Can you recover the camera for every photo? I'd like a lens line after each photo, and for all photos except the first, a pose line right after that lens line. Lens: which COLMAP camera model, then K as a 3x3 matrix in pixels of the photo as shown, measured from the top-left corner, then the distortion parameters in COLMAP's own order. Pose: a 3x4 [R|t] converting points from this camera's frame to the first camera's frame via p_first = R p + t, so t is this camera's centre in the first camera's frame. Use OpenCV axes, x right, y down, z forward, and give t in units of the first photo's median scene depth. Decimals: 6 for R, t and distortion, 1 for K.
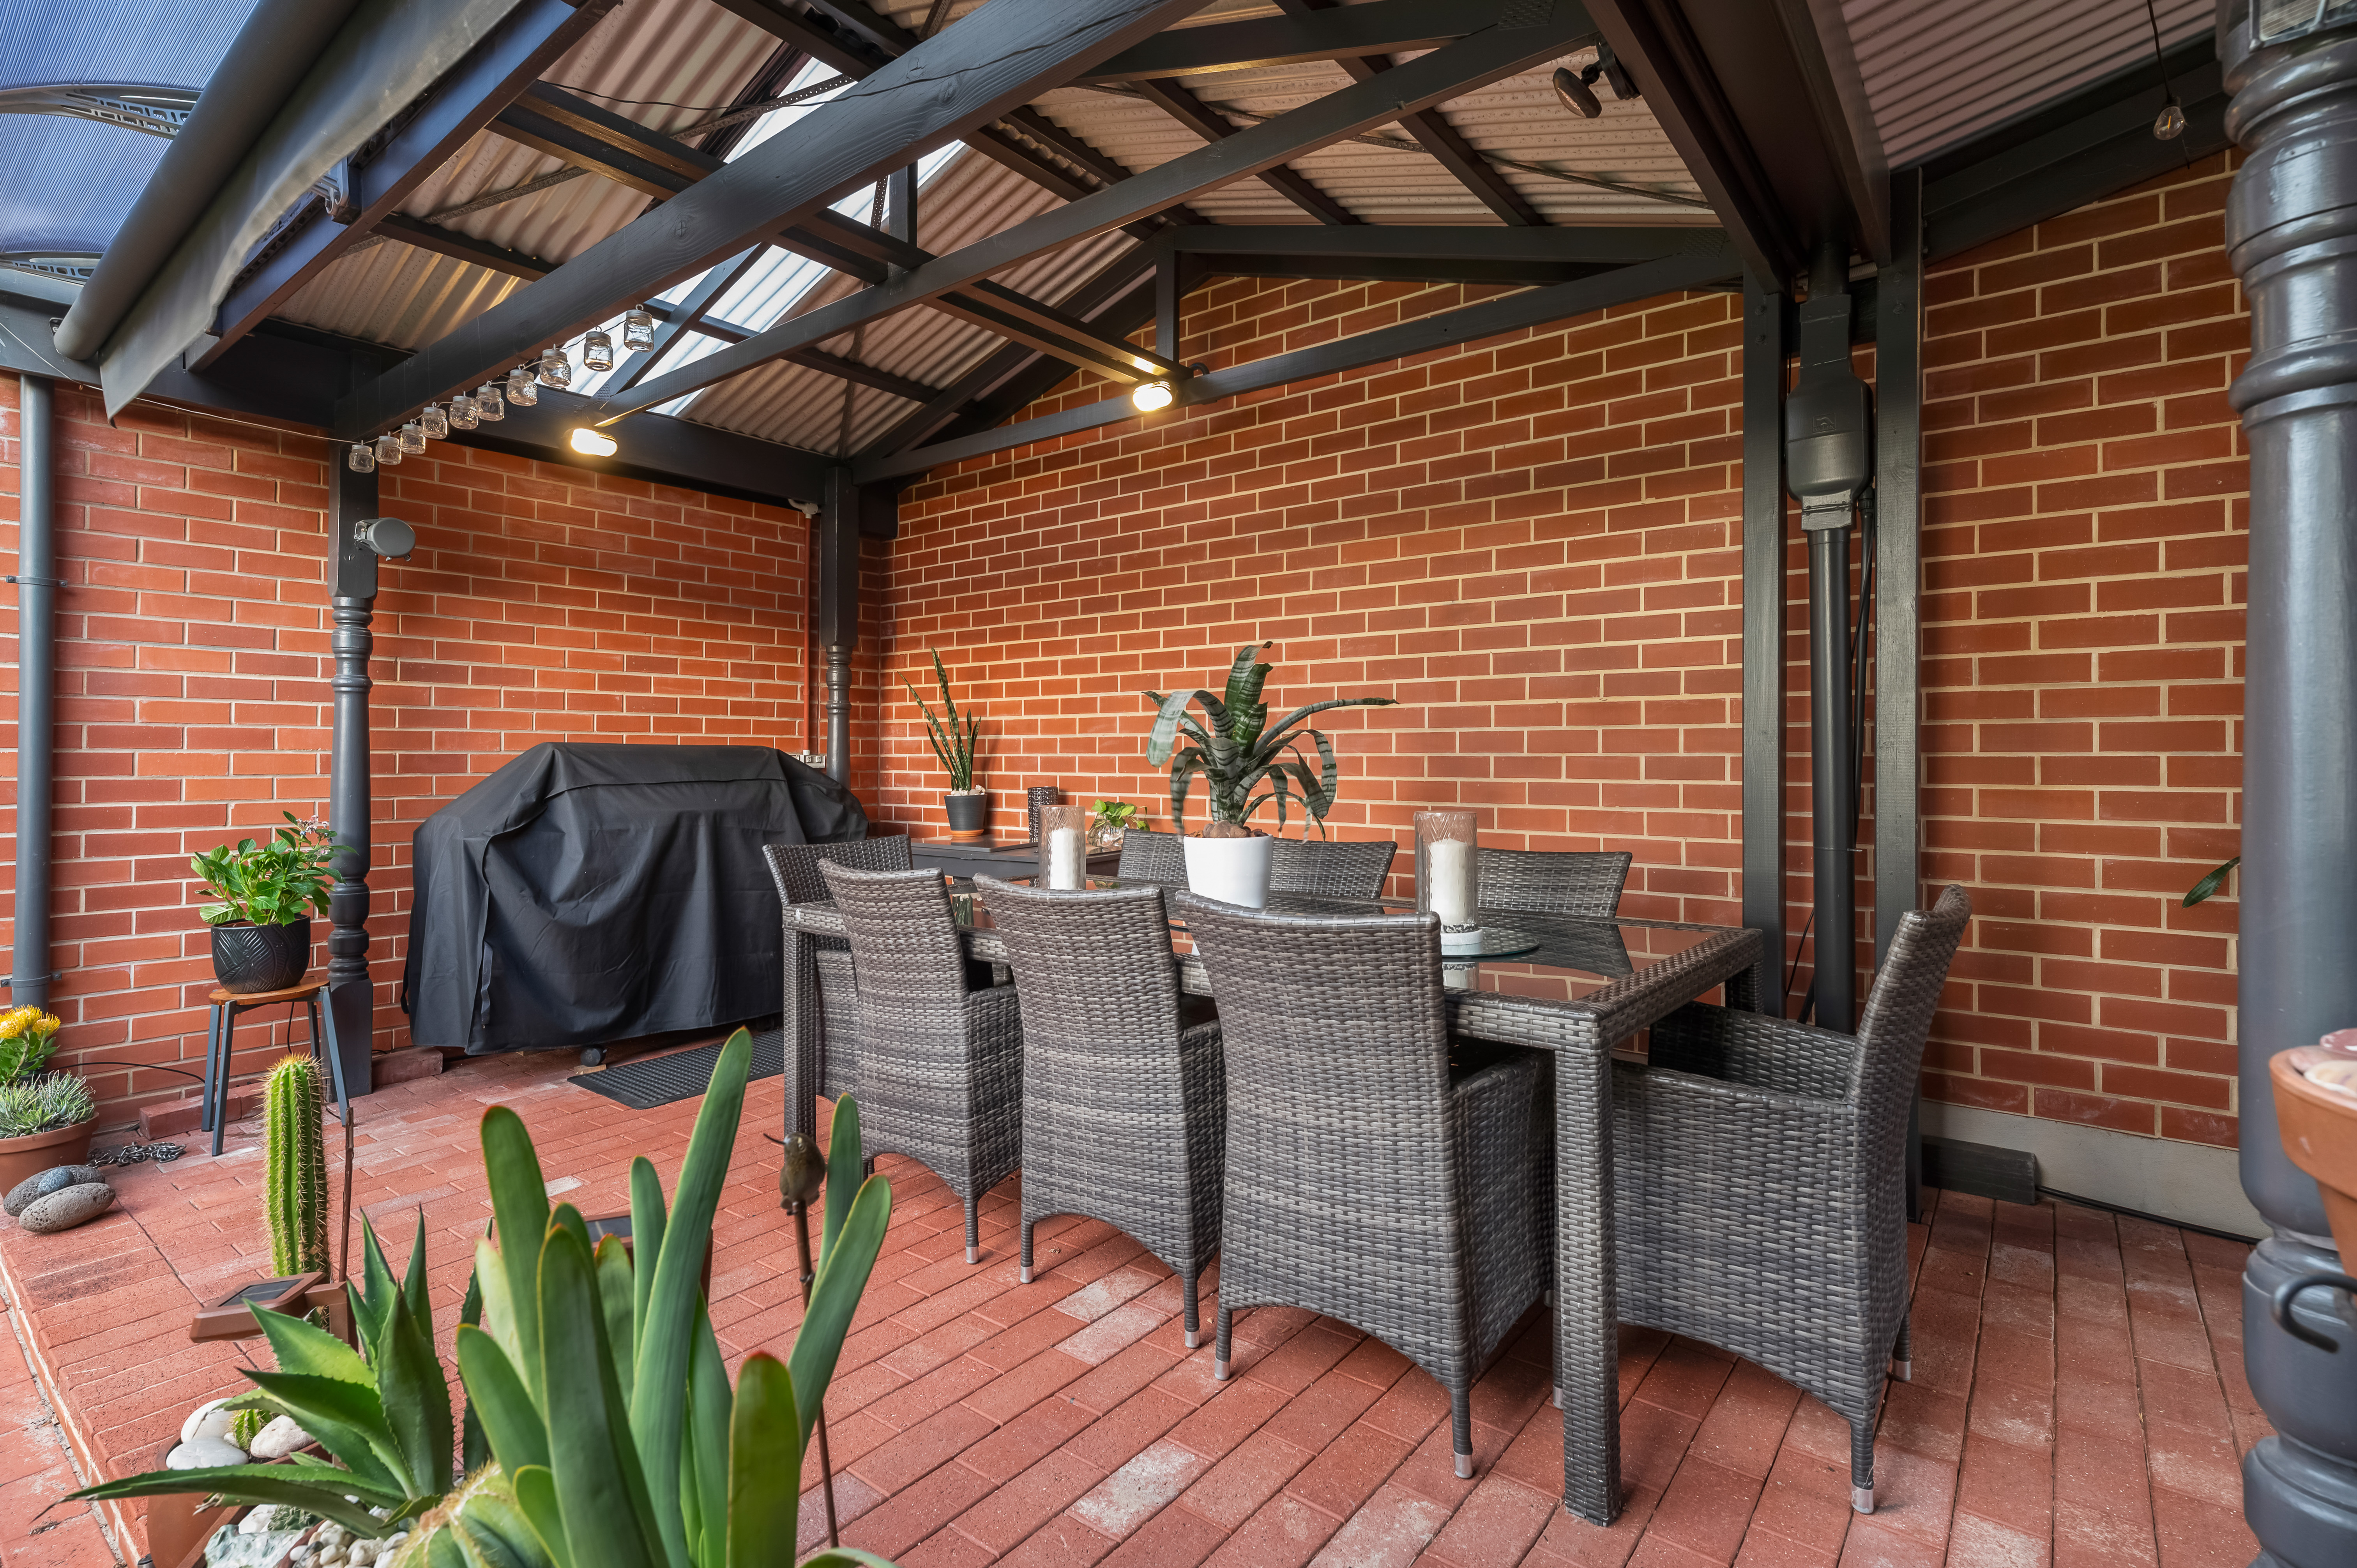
lens RADIAL K [[1083.7, 0, 1190.3], [0, 1083.7, 761.5], [0, 0, 1]] dist [-0.003617, -0.000765]
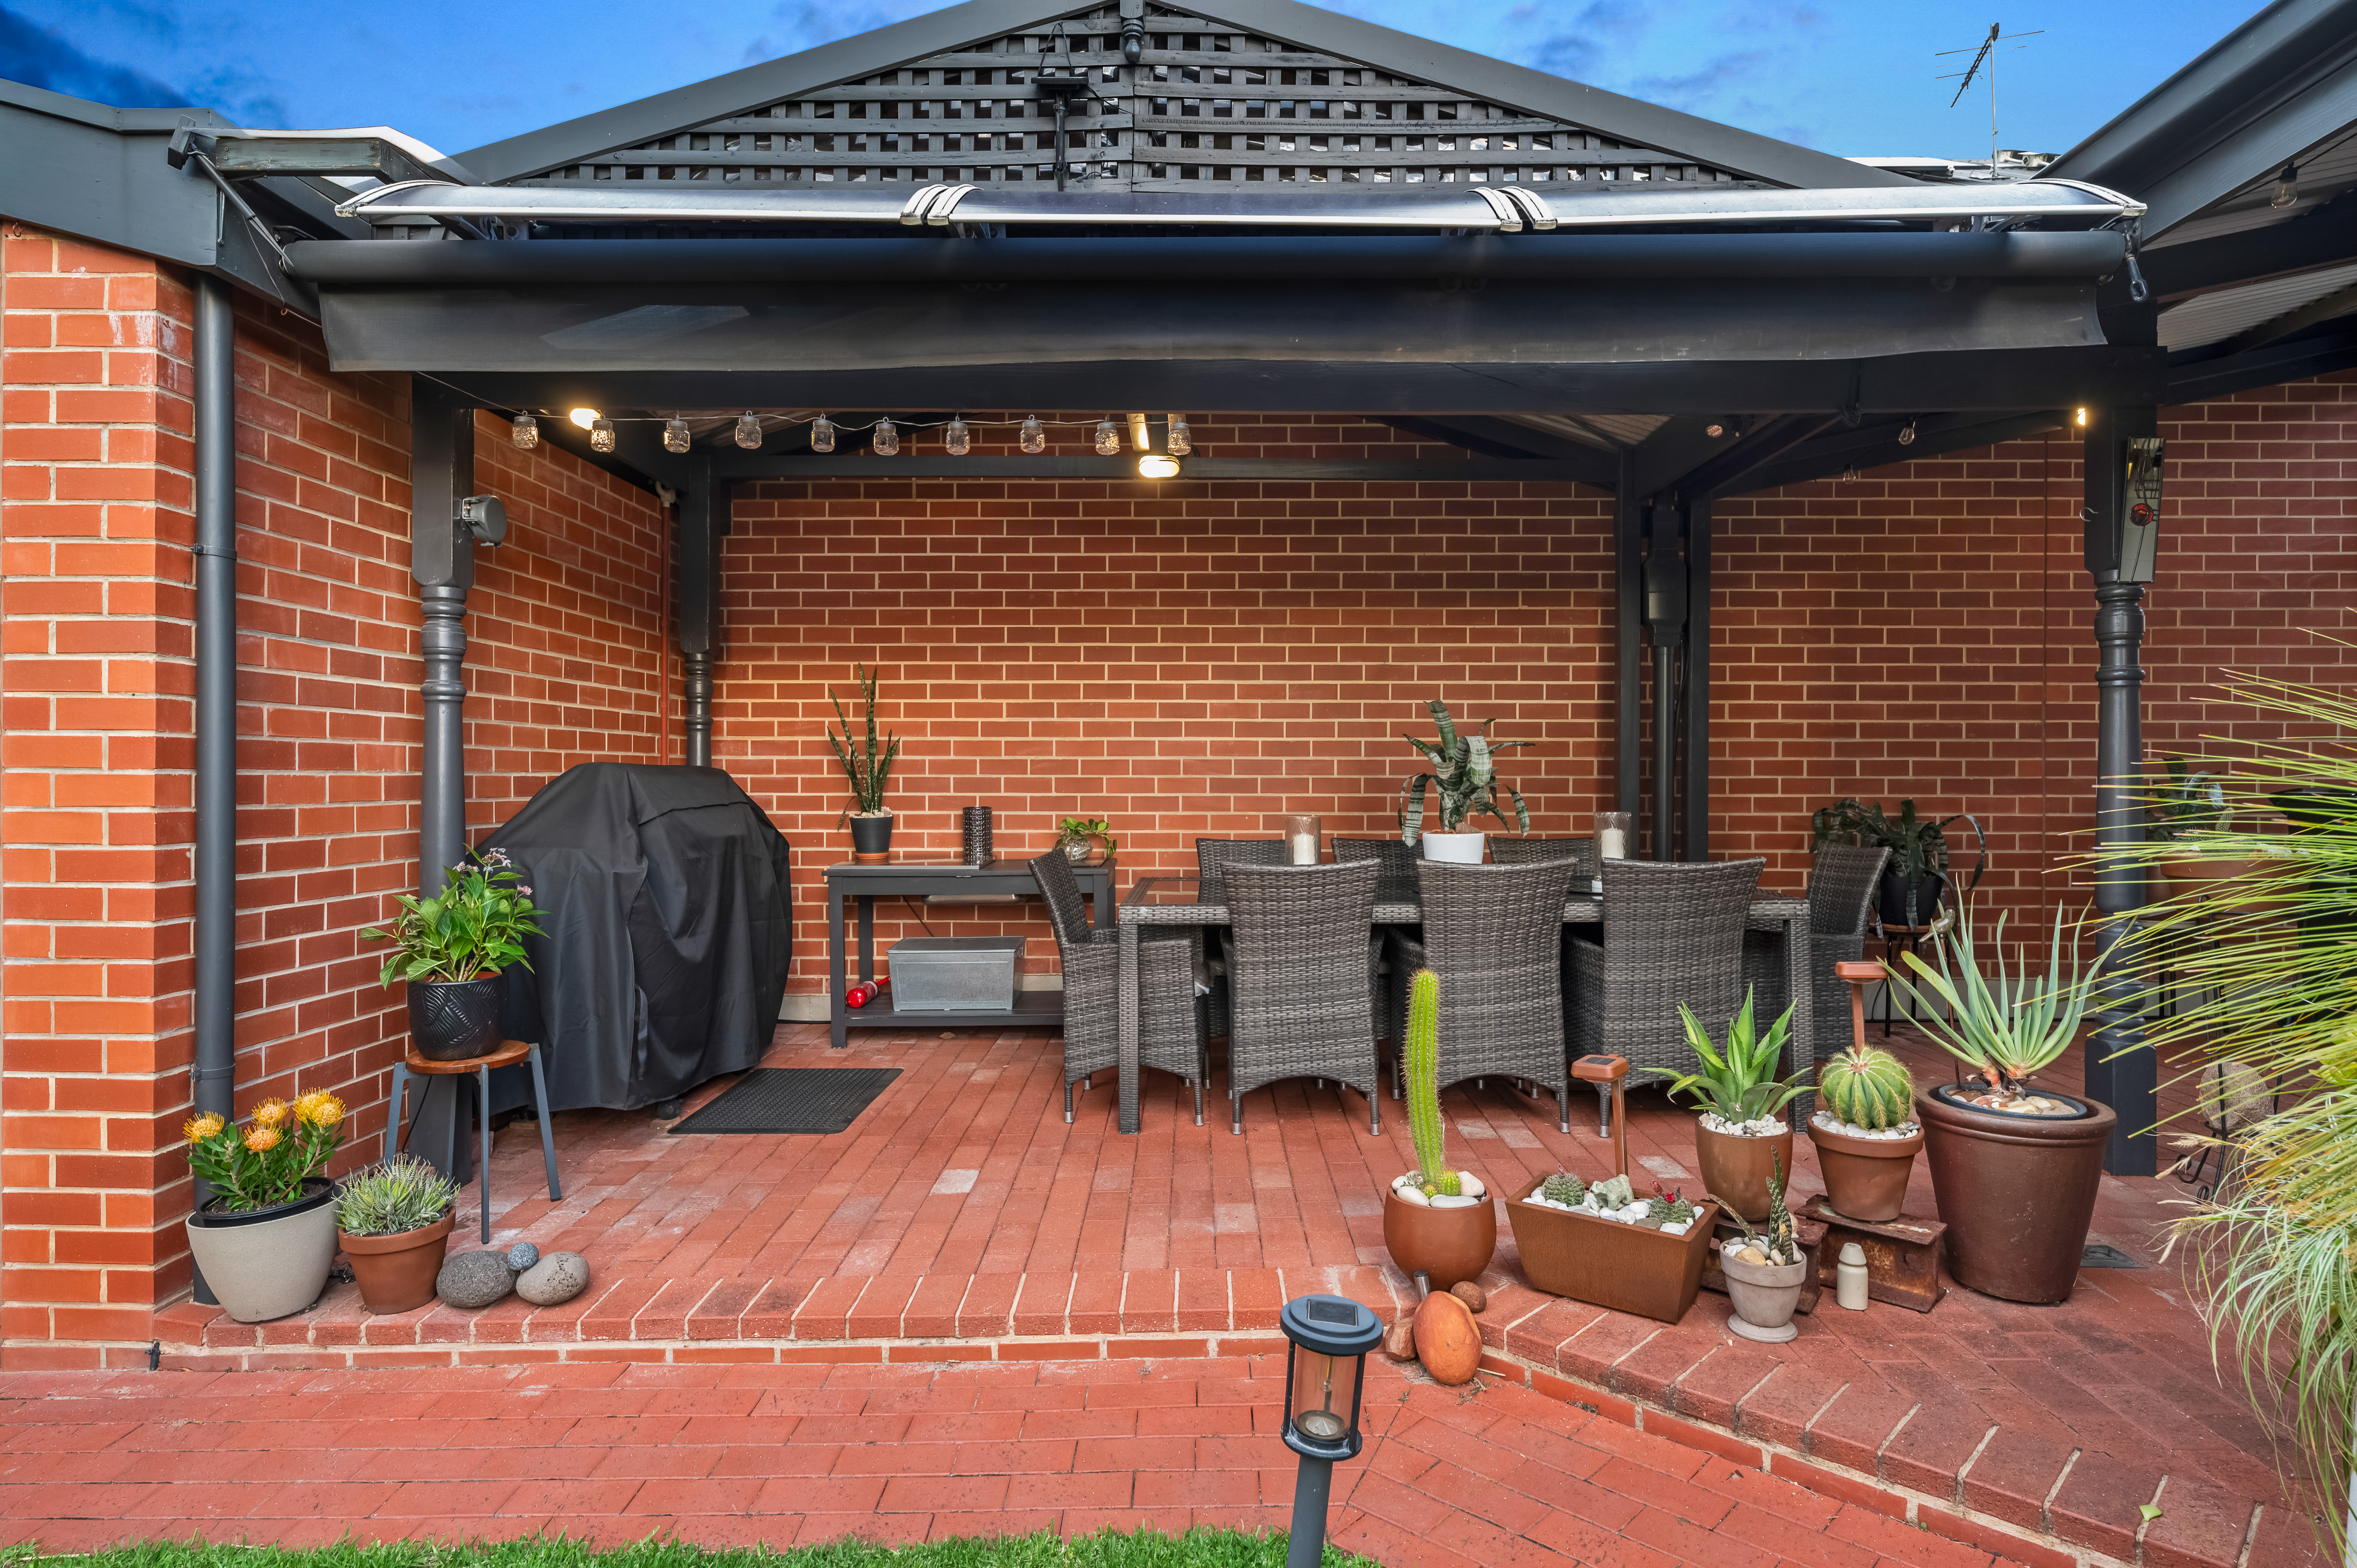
lens RADIAL K [[1297.7, 0, 1170.5], [0, 1297.7, 788.9], [0, 0, 1]] dist [-0.005749, -0.000642]
pose [[0.800838, -0.005491, 0.598856, -0.955732], [0.001173, 0.999970, 0.007601, -0.003821], [-0.598880, -0.005384, 0.800821, -0.132615]]
